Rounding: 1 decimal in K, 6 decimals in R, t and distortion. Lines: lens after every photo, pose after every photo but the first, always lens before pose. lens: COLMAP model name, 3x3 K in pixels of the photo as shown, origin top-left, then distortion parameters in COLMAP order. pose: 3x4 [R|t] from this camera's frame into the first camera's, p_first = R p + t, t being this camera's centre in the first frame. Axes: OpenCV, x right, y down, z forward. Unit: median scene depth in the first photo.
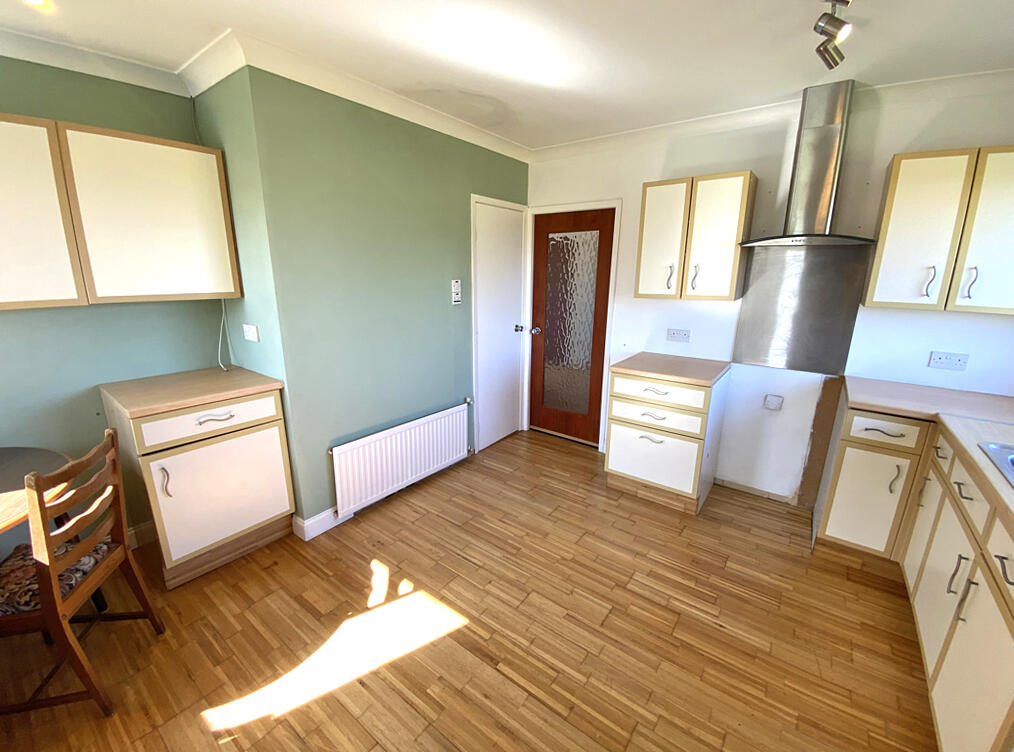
lens RADIAL K [[412.9, 0, 502.7], [0, 412.9, 368.6], [0, 0, 1]] dist [-0.008129, -0.004569]
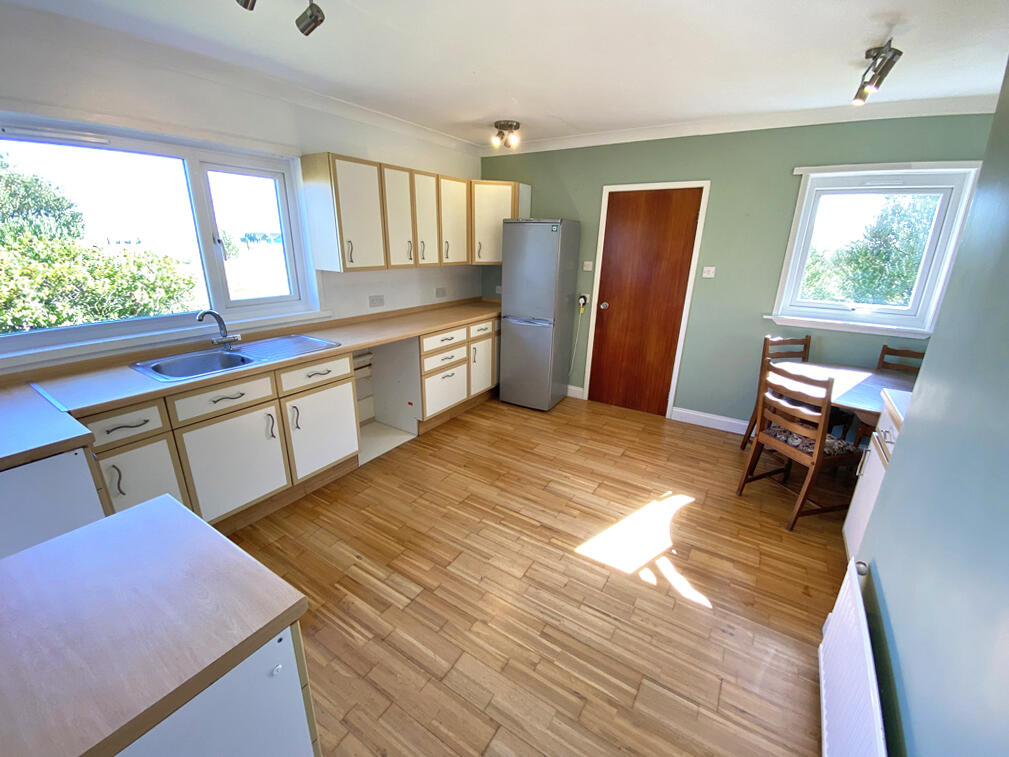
lens RADIAL K [[410.8, 0, 503.9], [0, 410.8, 379.1], [0, 0, 1]] dist [-0.008129, -0.004569]
pose [[-0.996380, 0.001498, -0.084997, 0.203735], [-0.043335, 0.851235, 0.522992, -0.404252], [0.073136, 0.524782, -0.848089, 1.636678]]
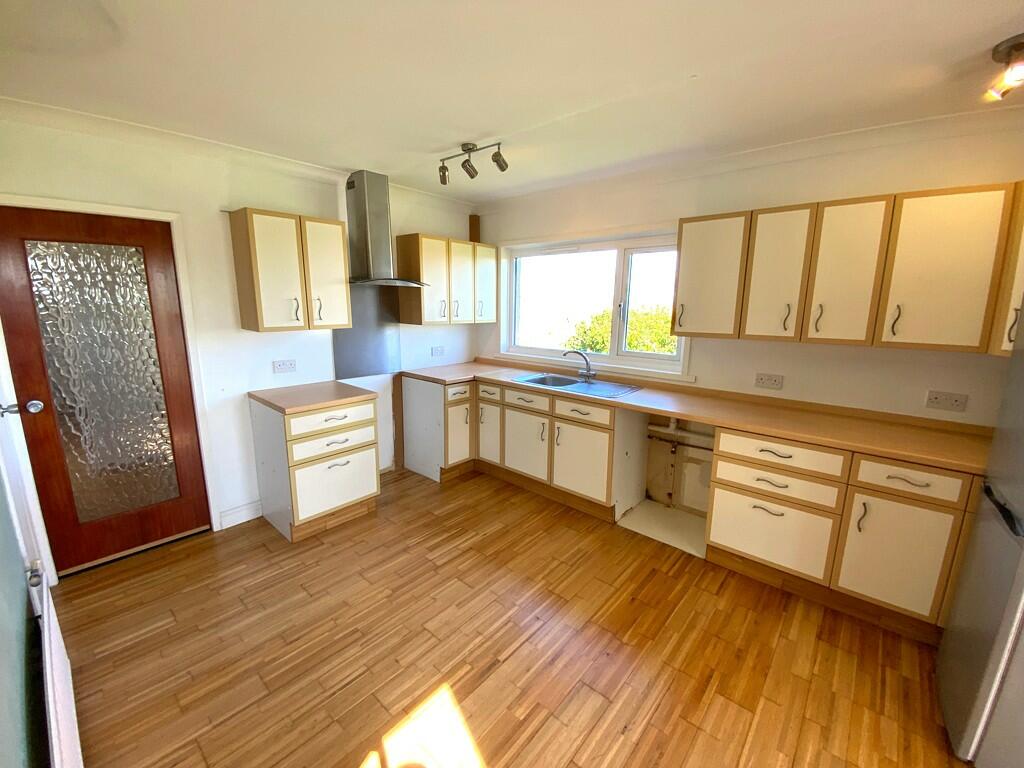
lens RADIAL K [[416.9, 0, 506.9], [0, 416.9, 377.4], [0, 0, 1]] dist [-0.008129, -0.004569]
pose [[0.073888, -0.192115, 0.978587, -0.806545], [0.220486, 0.960133, 0.171844, -0.171730], [-0.972588, 0.203067, 0.113301, 0.581280]]
